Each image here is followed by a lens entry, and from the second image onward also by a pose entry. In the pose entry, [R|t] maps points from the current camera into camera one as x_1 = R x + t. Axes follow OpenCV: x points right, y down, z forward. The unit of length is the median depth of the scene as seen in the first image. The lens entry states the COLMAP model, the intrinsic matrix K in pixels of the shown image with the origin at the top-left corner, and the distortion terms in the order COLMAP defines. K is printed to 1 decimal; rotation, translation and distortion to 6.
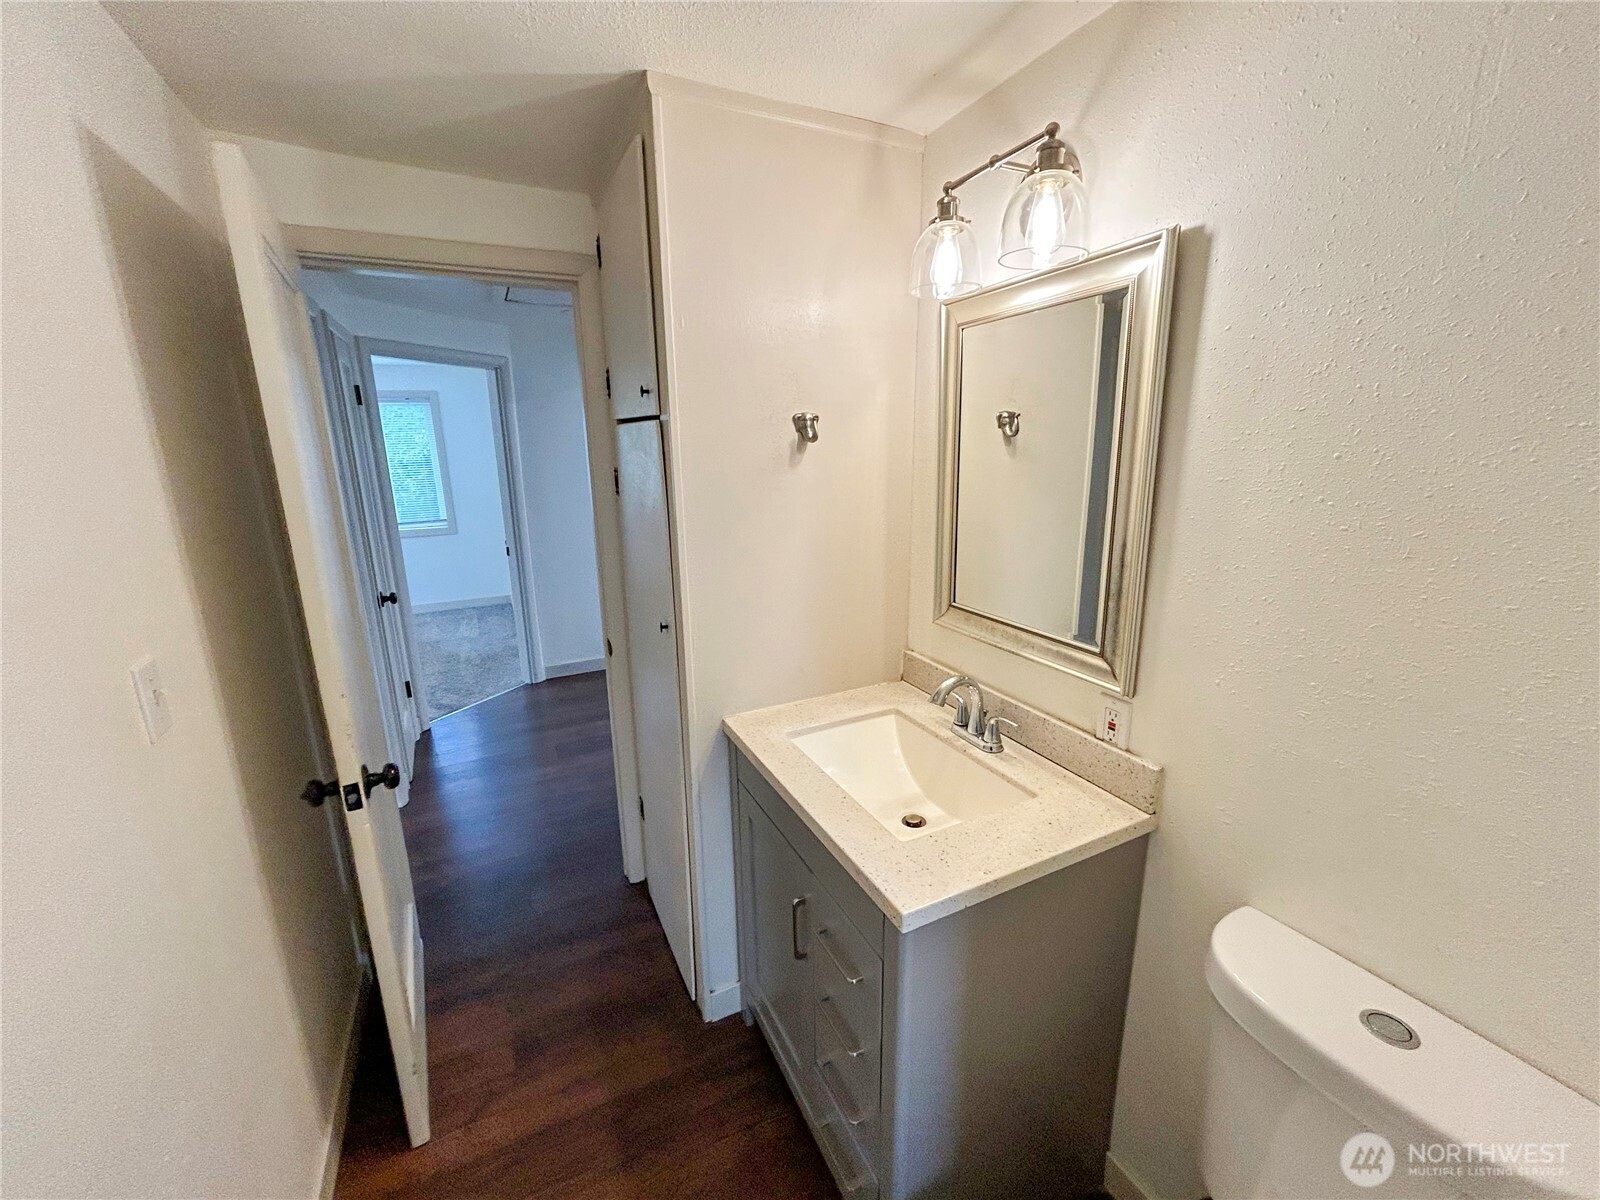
lens RADIAL K [[646.9, 0, 803.2], [0, 646.9, 595.7], [0, 0, 1]] dist [0.000727, -0.000778]
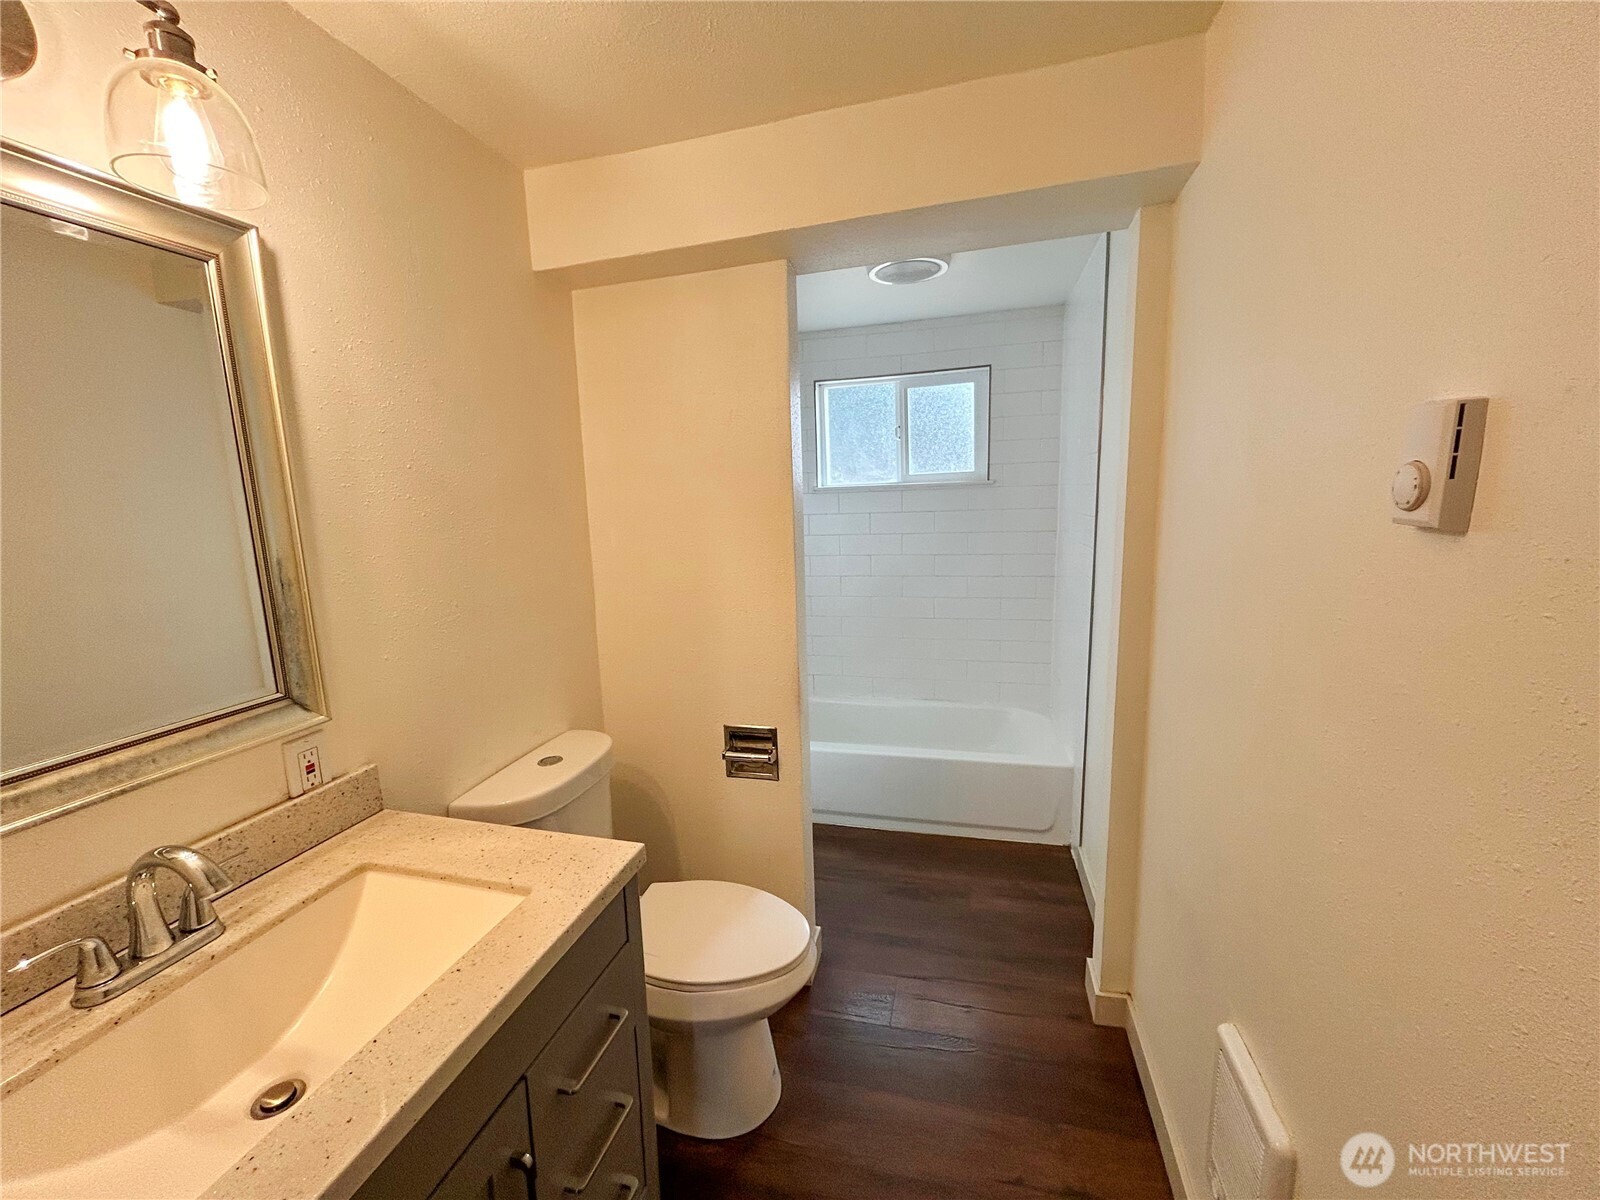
lens RADIAL K [[646.9, 0, 796.1], [0, 646.9, 599.9], [0, 0, 1]] dist [0.000727, -0.000778]
pose [[-0.744867, -0.069046, 0.663631, -0.569275], [0.197074, 0.927486, 0.317697, -0.156721], [-0.637444, 0.367426, -0.677247, 1.065951]]
